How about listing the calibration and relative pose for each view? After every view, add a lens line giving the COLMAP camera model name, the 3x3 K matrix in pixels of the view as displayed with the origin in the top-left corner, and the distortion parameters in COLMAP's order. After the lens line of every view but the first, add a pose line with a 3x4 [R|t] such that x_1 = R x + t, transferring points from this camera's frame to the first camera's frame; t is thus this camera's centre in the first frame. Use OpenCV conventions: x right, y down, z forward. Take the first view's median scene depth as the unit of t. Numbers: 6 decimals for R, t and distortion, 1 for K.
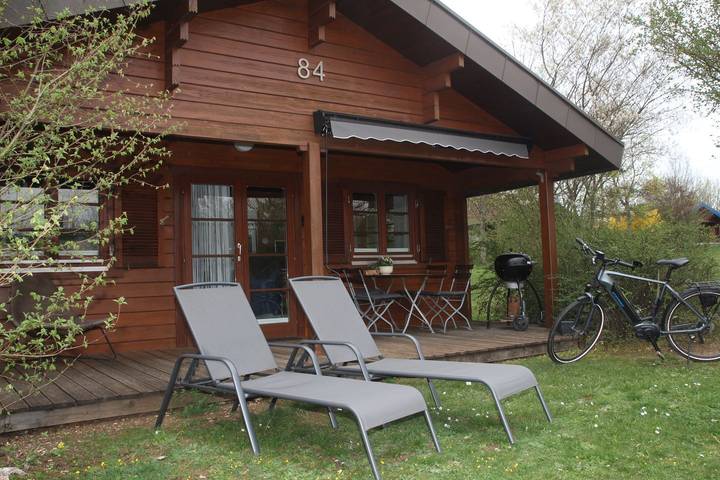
lens RADIAL K [[648.2, 0, 359.7], [0, 648.2, 239.6], [0, 0, 1]] dist [-0.002186, -0.000043]
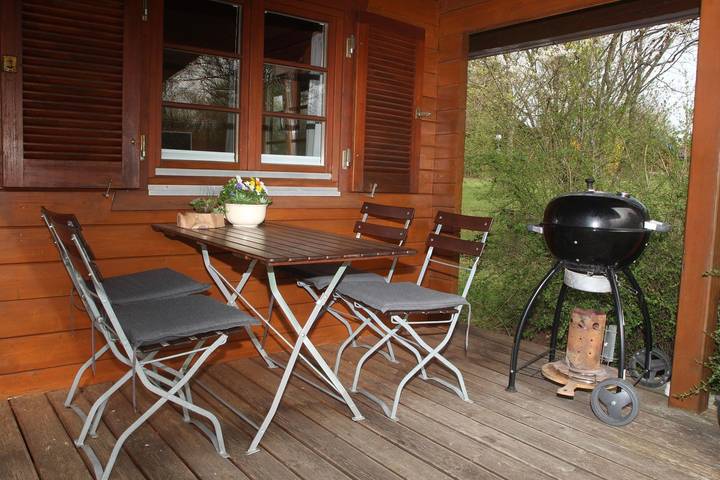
lens RADIAL K [[585.7, 0, 360.5], [0, 585.7, 240.2], [0, 0, 1]] dist [-0.119770, -0.002712]
pose [[0.996001, 0.057280, 0.068568, 0.082951], [-0.067239, 0.985924, 0.153078, 0.007392], [-0.058835, -0.157077, 0.985832, 0.673873]]
